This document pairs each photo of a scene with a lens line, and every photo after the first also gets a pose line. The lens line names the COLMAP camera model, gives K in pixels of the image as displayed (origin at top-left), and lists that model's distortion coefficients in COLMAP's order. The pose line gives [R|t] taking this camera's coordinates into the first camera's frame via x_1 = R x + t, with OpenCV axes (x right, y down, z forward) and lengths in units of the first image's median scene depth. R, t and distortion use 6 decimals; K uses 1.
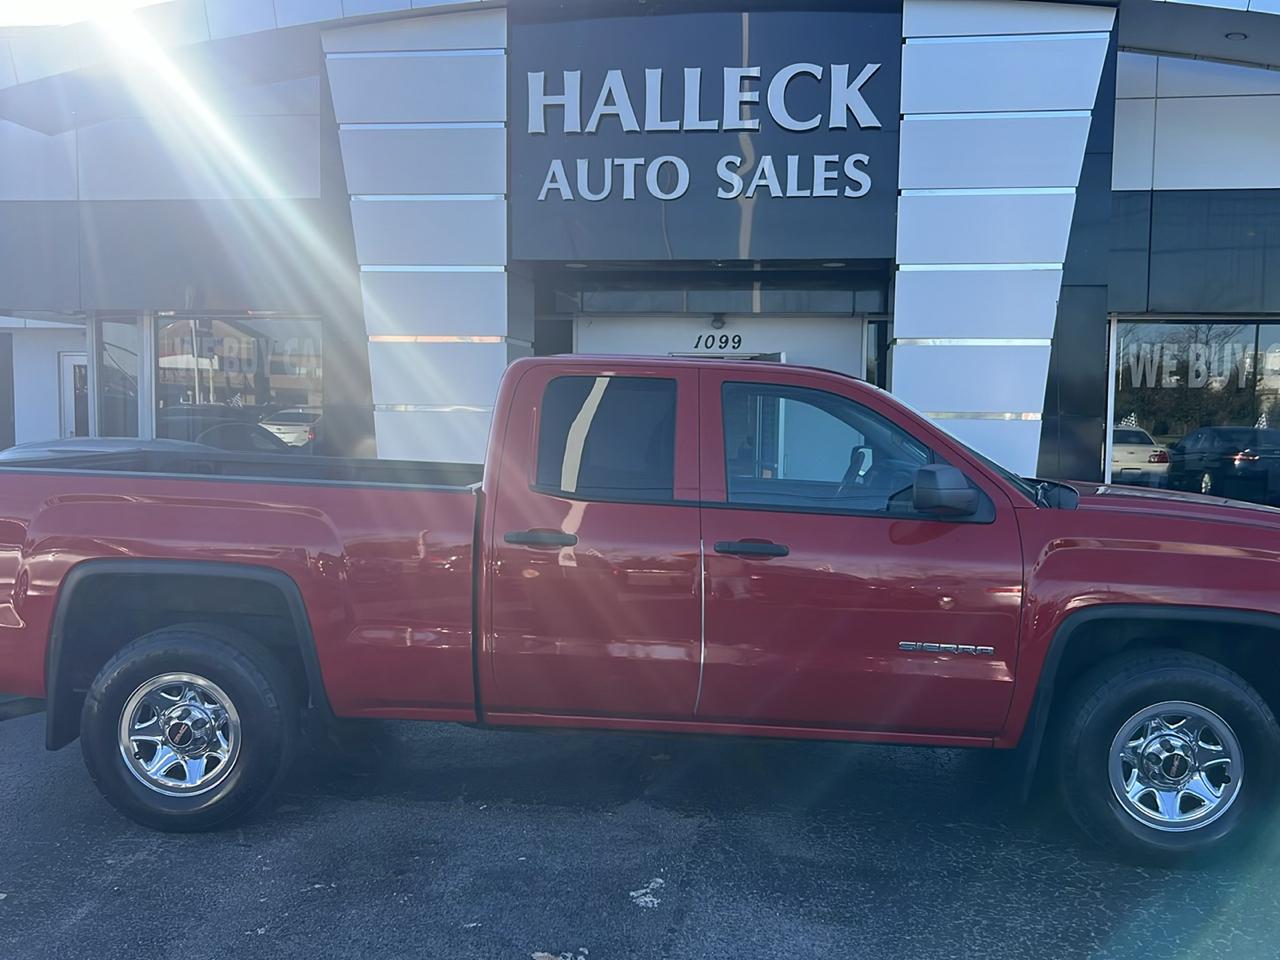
lens RADIAL K [[1241.2, 0, 642.6], [0, 1241.2, 488.4], [0, 0, 1]] dist [0.020908, 0.000000]
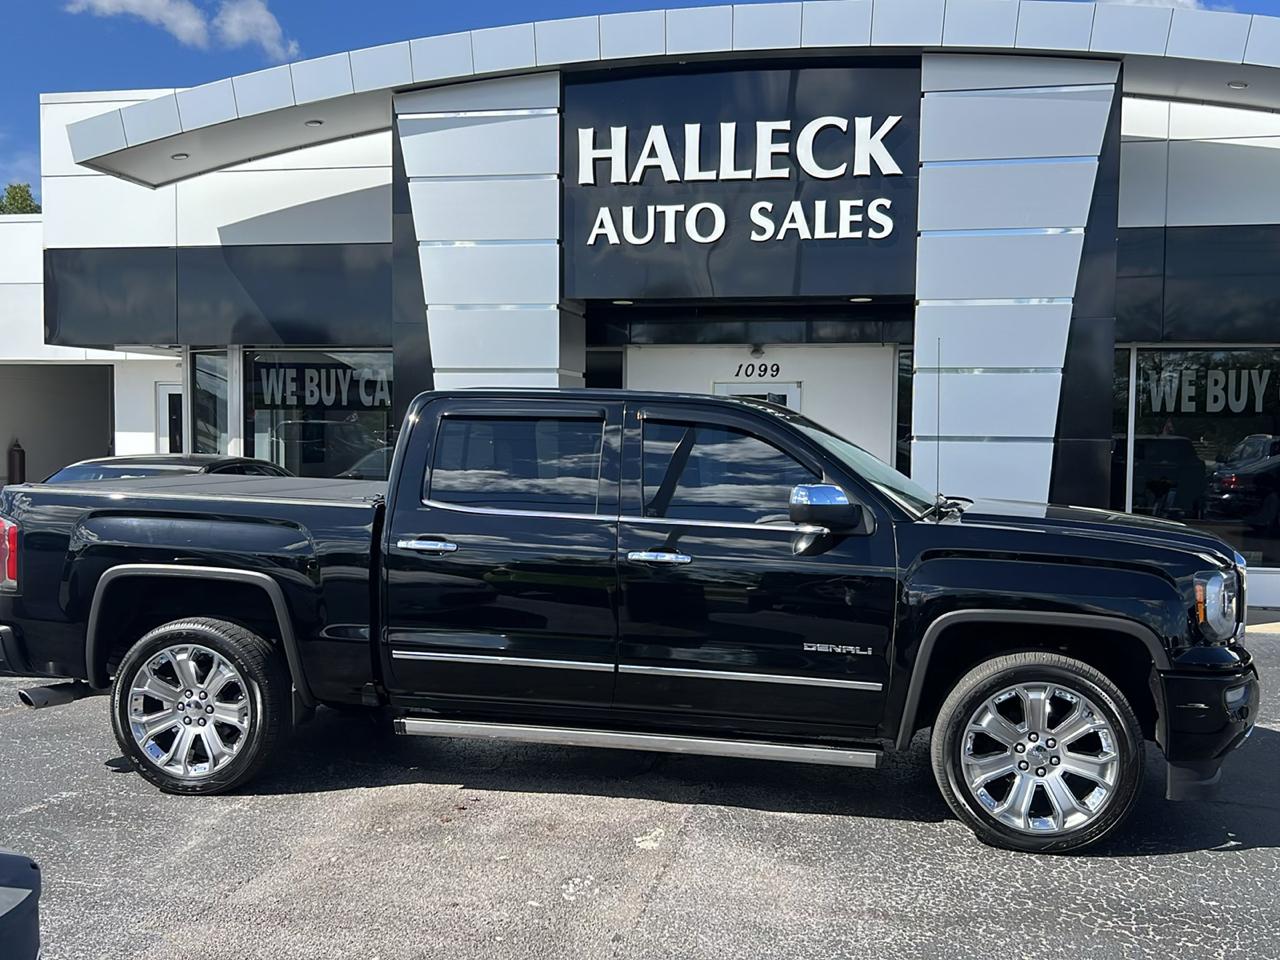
lens RADIAL K [[1241.2, 0, 640.4], [0, 1241.2, 489.7], [0, 0, 1]] dist [0.020908, 0.000000]
pose [[0.998133, 0.000086, -0.061081, 0.030109], [-0.001141, 0.999851, -0.017244, 0.003538], [0.061071, 0.017282, 0.997984, -0.089893]]
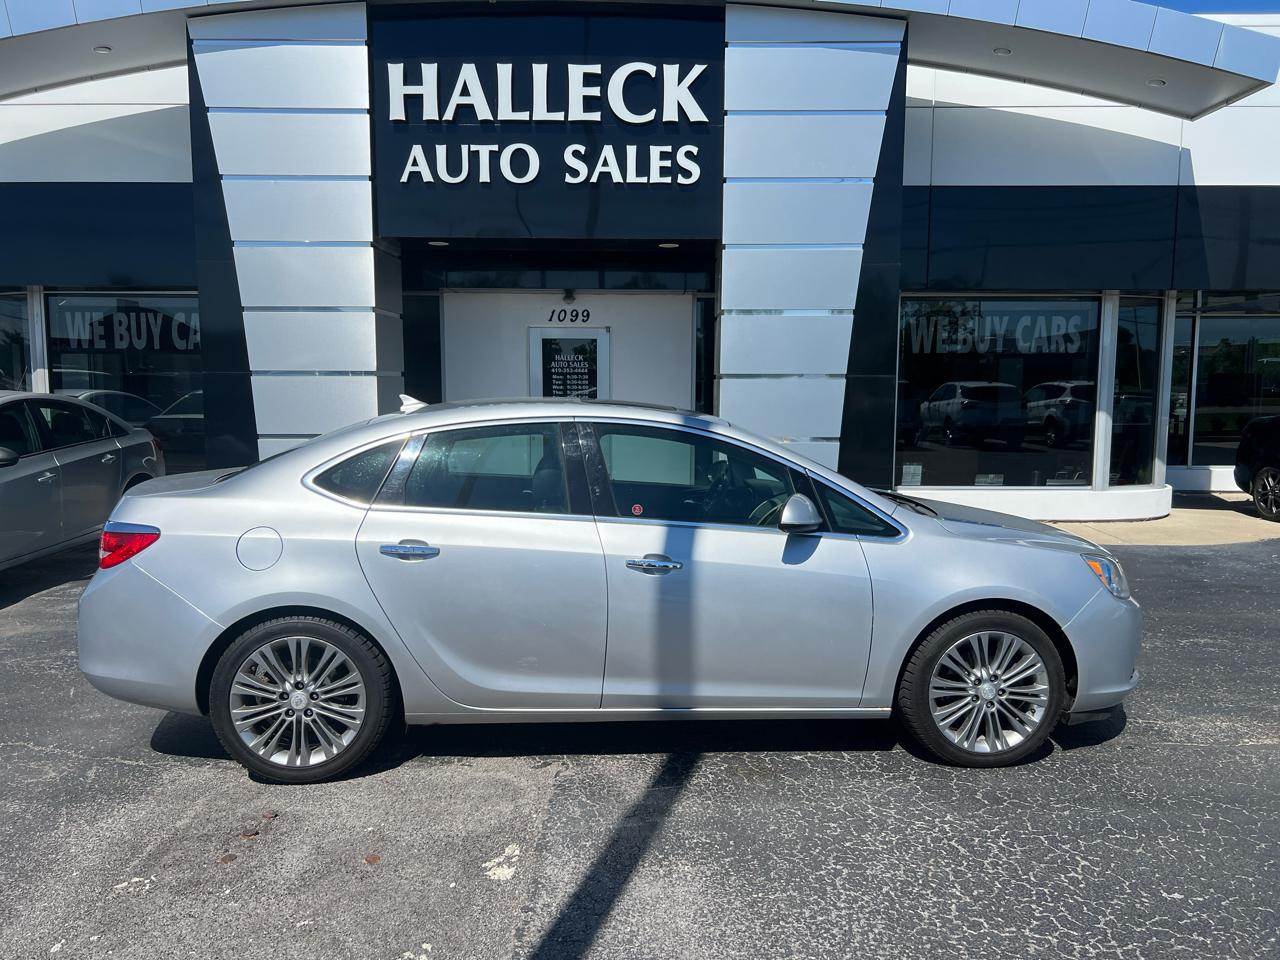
lens RADIAL K [[974.3, 0, 644.6], [0, 974.3, 479.3], [0, 0, 1]] dist [0.034484, -0.038274]
pose [[0.990968, -0.022124, 0.132261, 0.008947], [0.017656, 0.999236, 0.034858, 0.003548], [-0.132931, -0.032208, 0.990602, 0.110666]]
